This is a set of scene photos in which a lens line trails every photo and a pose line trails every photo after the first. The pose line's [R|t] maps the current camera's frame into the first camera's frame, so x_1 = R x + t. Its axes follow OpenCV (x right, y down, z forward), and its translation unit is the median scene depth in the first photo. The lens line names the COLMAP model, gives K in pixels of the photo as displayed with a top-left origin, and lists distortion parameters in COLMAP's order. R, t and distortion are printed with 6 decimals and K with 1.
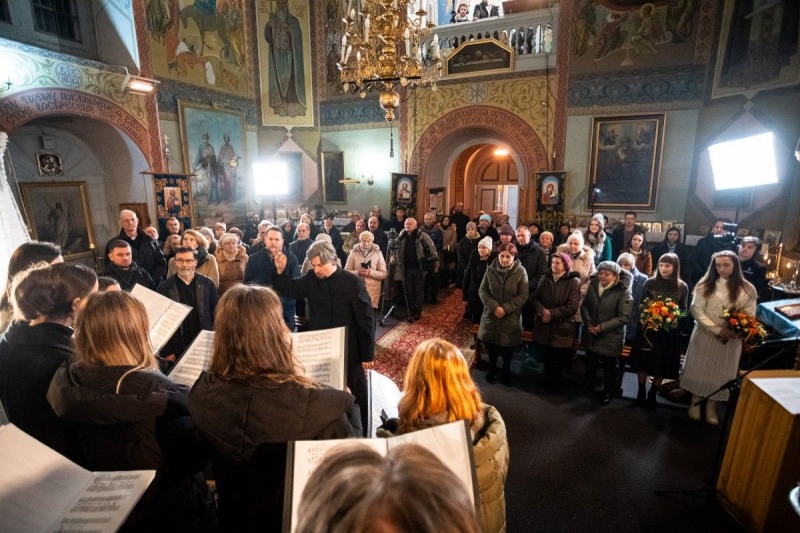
lens RADIAL K [[405.2, 0, 404.3], [0, 405.2, 258.9], [0, 0, 1]] dist [-0.036754, 0.020181]
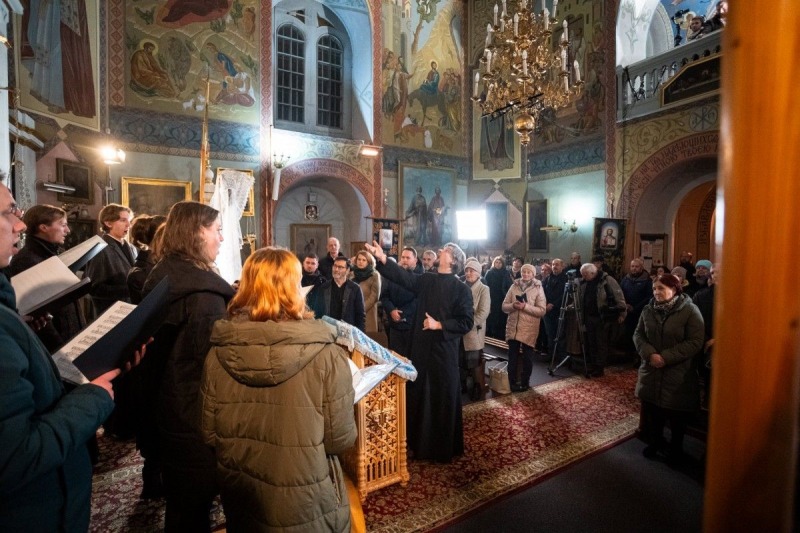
lens RADIAL K [[405.2, 0, 411.9], [0, 405.2, 262.0], [0, 0, 1]] dist [-0.036754, 0.020181]
pose [[0.820319, 0.025254, -0.571348, 0.193536], [-0.117253, 0.985229, -0.124799, 0.063984], [0.559757, 0.169367, 0.811164, 0.049289]]
